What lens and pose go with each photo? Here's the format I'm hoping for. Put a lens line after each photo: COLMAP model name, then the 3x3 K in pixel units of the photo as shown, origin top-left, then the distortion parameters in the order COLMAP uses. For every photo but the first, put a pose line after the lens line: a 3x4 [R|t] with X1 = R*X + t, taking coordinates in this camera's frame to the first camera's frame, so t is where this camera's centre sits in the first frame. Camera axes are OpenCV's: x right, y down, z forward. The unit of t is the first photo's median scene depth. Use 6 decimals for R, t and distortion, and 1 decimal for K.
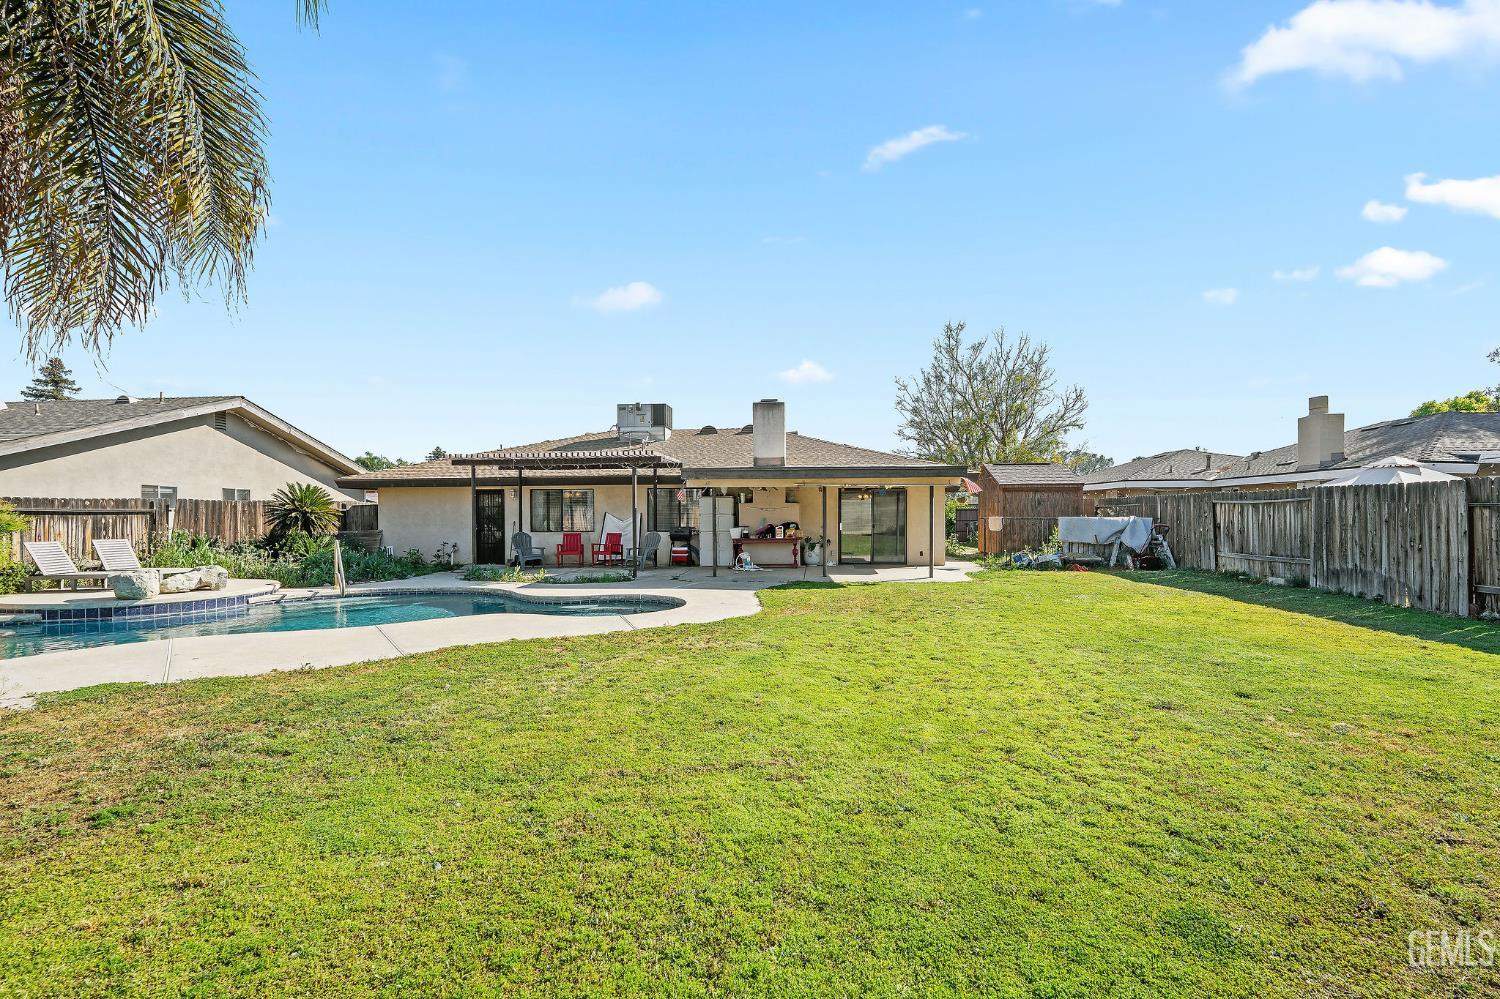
lens RADIAL K [[639.8, 0, 742.7], [0, 639.8, 507.0], [0, 0, 1]] dist [-0.006943, -0.000723]
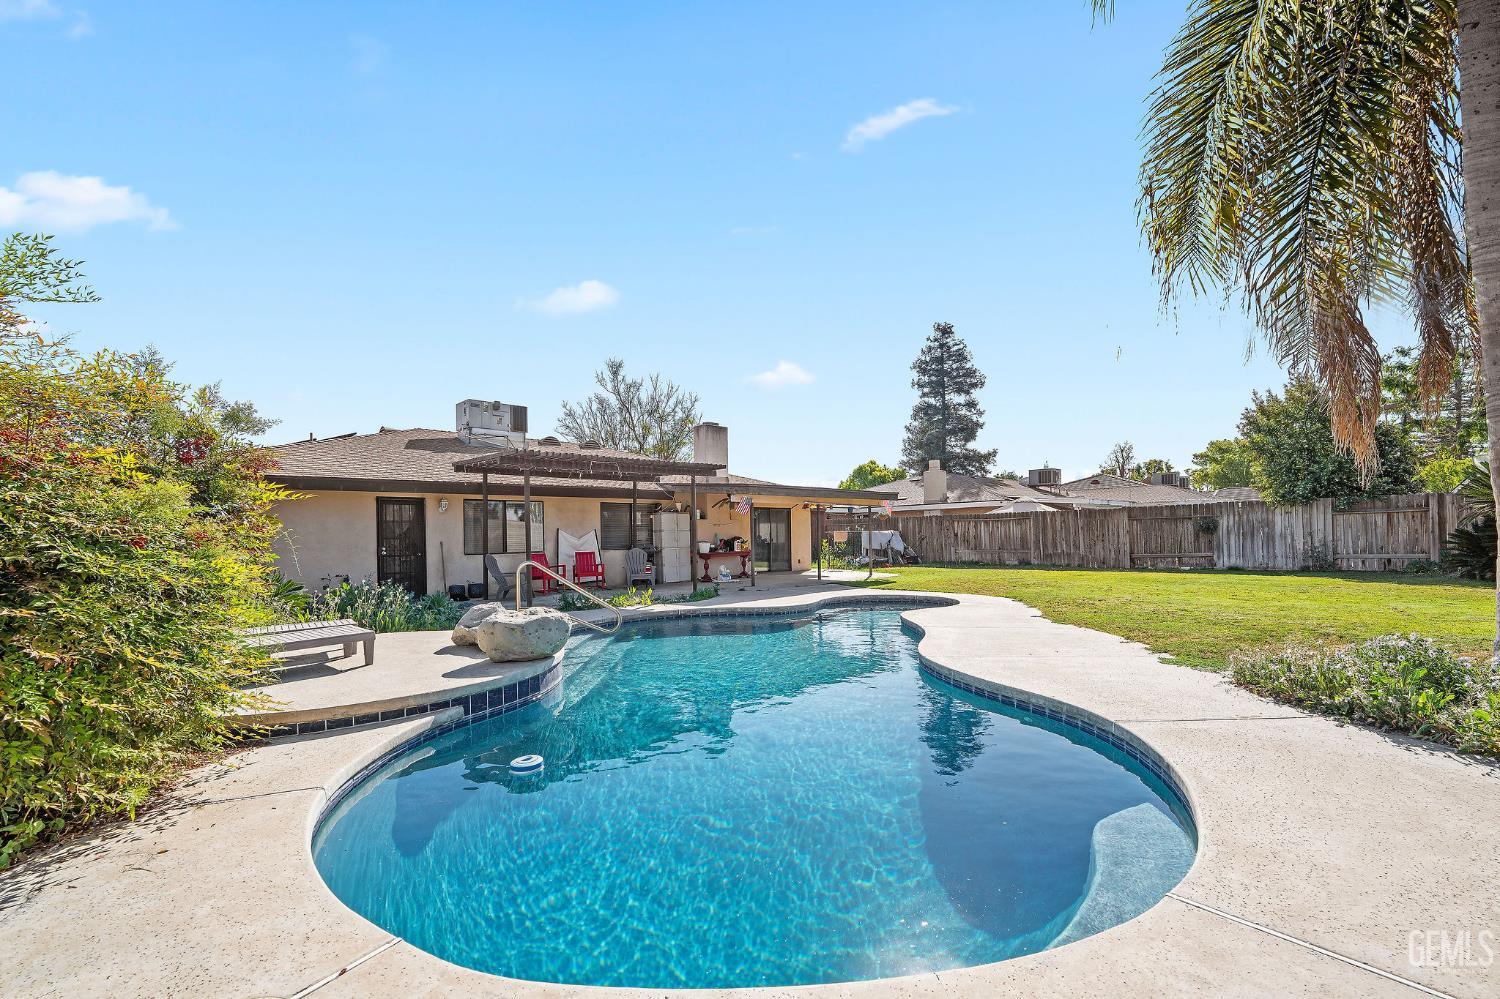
lens RADIAL K [[639.8, 0, 742.5], [0, 639.8, 503.0], [0, 0, 1]] dist [-0.006943, -0.000723]
pose [[0.668957, 0.027903, 0.742777, -0.716146], [0.010748, 0.998828, -0.047201, 0.017328], [-0.743224, 0.039559, 0.667873, 0.257316]]
